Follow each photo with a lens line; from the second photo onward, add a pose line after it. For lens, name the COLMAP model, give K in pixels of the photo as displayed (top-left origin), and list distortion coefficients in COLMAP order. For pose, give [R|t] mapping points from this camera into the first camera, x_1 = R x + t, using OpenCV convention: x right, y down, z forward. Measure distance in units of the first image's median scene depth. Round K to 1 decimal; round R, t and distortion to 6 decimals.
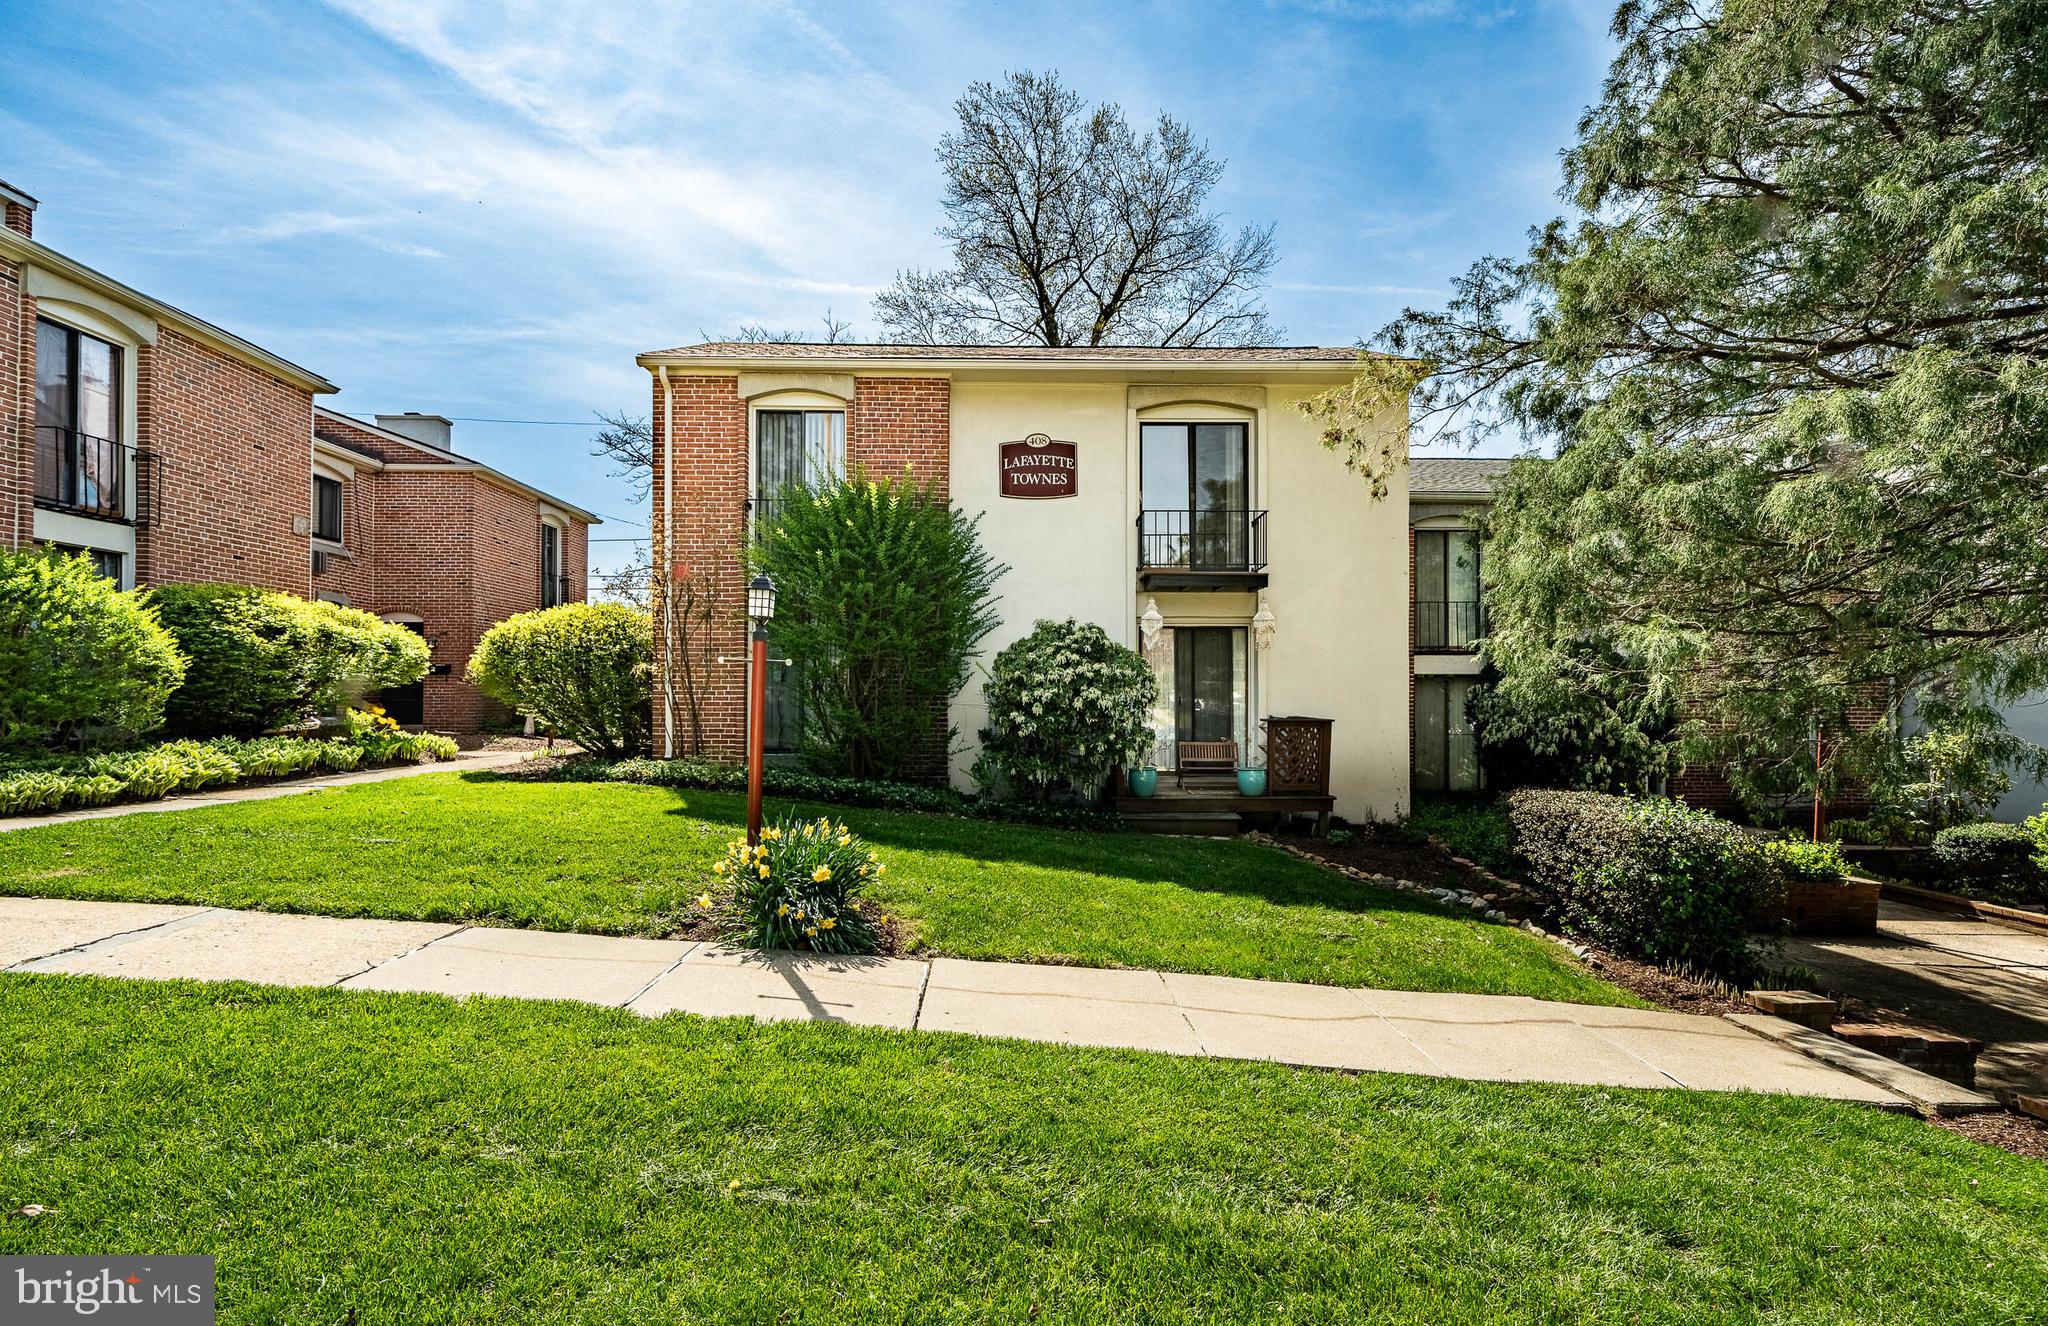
lens RADIAL K [[948.9, 0, 1029.5], [0, 948.9, 672.1], [0, 0, 1]] dist [-0.002338, -0.000113]
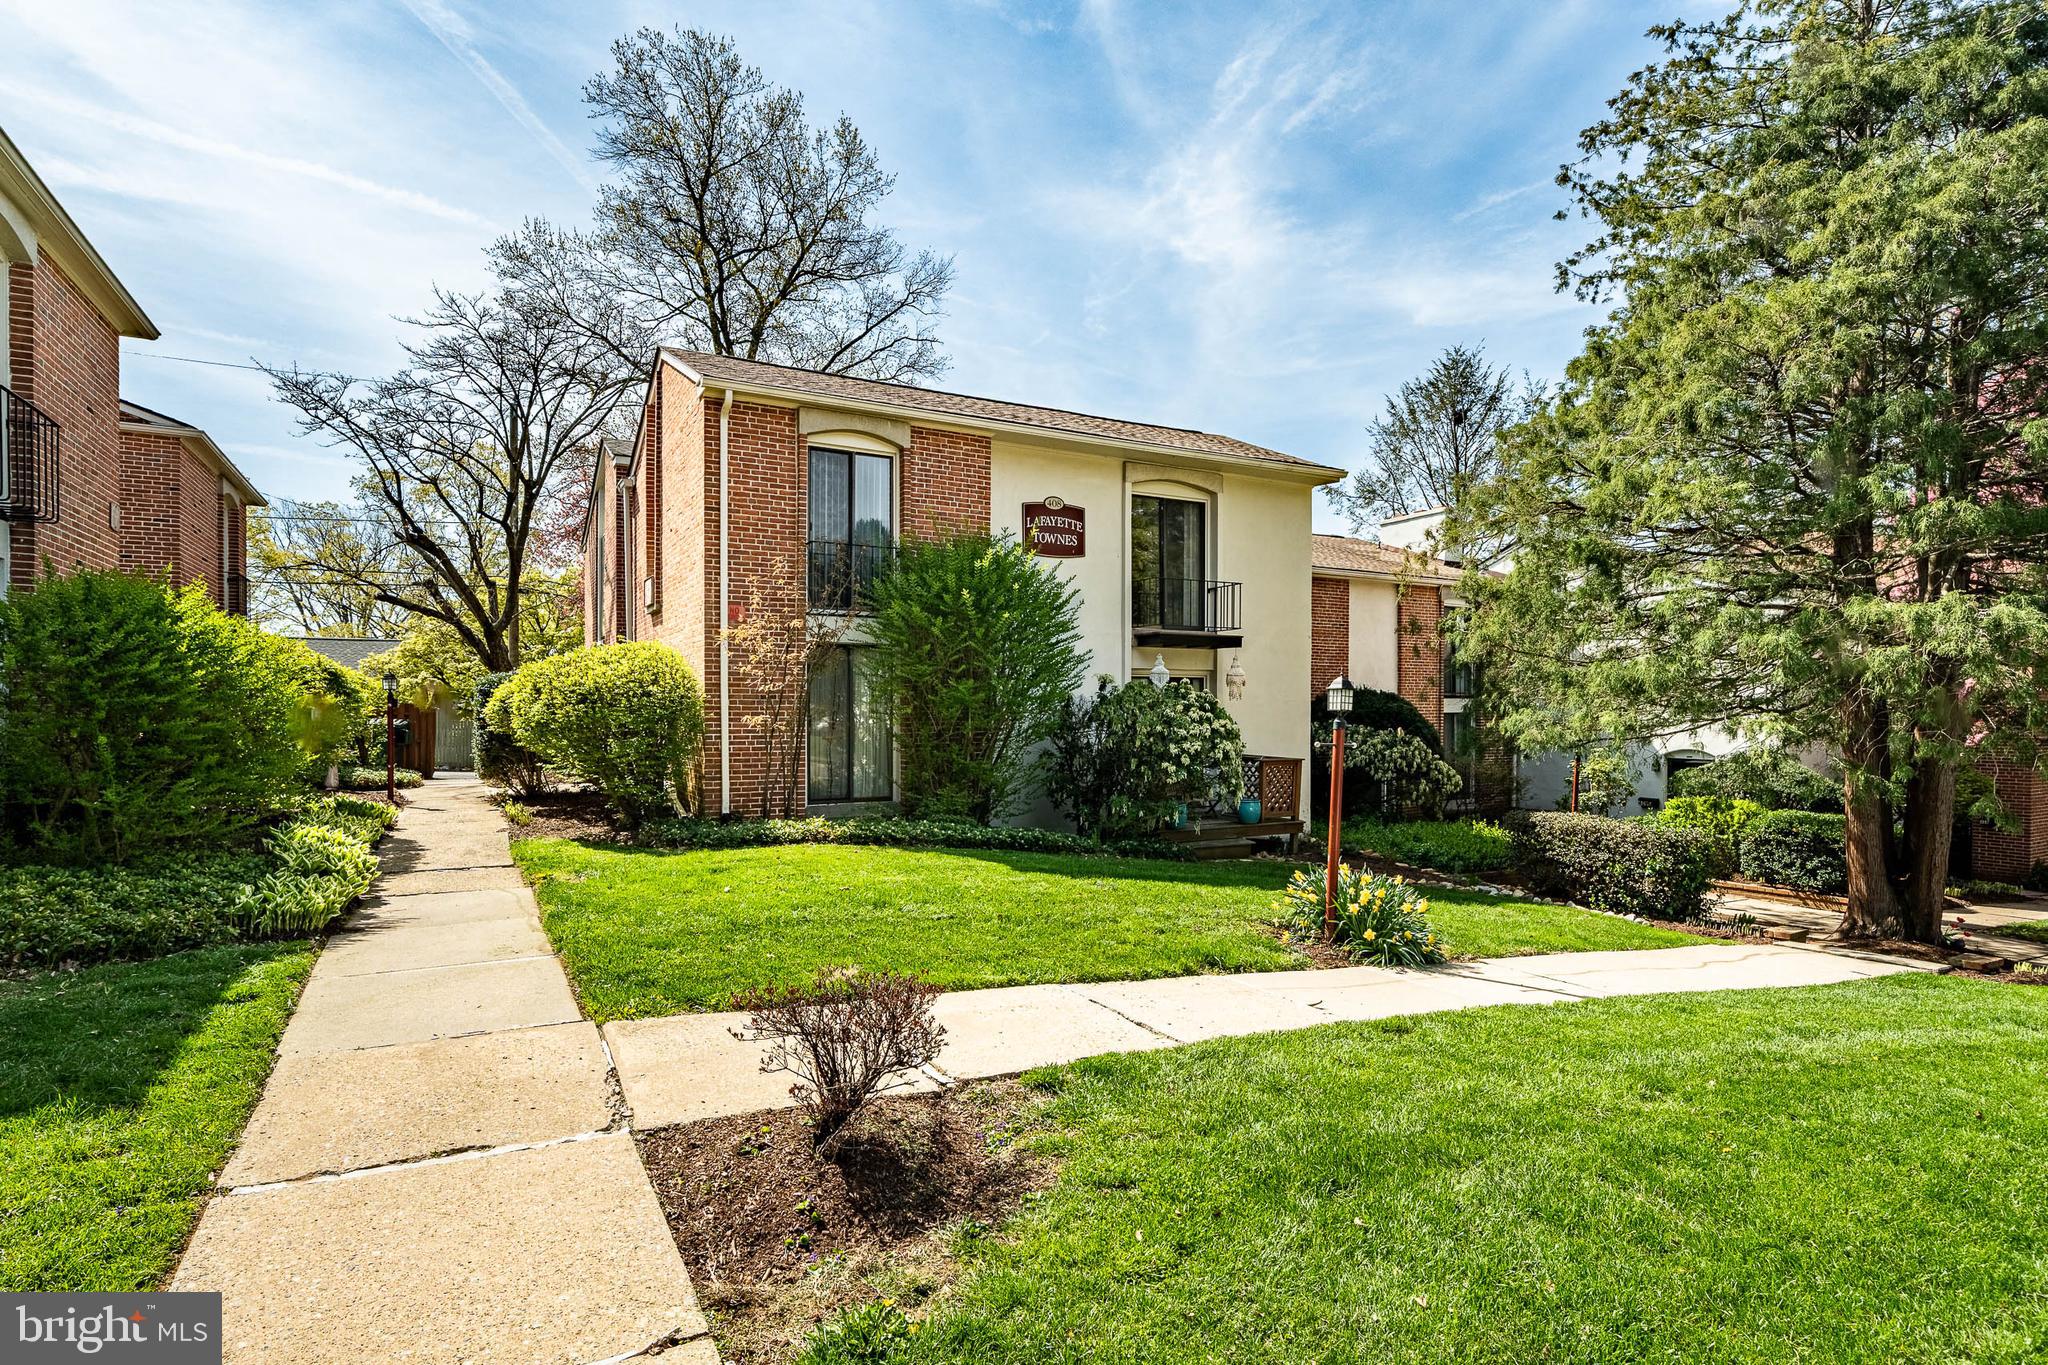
lens RADIAL K [[1007.1, 0, 1020.1], [0, 1007.1, 693.0], [0, 0, 1]] dist [-0.006487, -0.000688]
pose [[0.894620, 0.008329, 0.446751, -0.539024], [-0.012300, 0.999906, 0.005989, -0.035477], [-0.446659, -0.010853, 0.894638, -0.006200]]
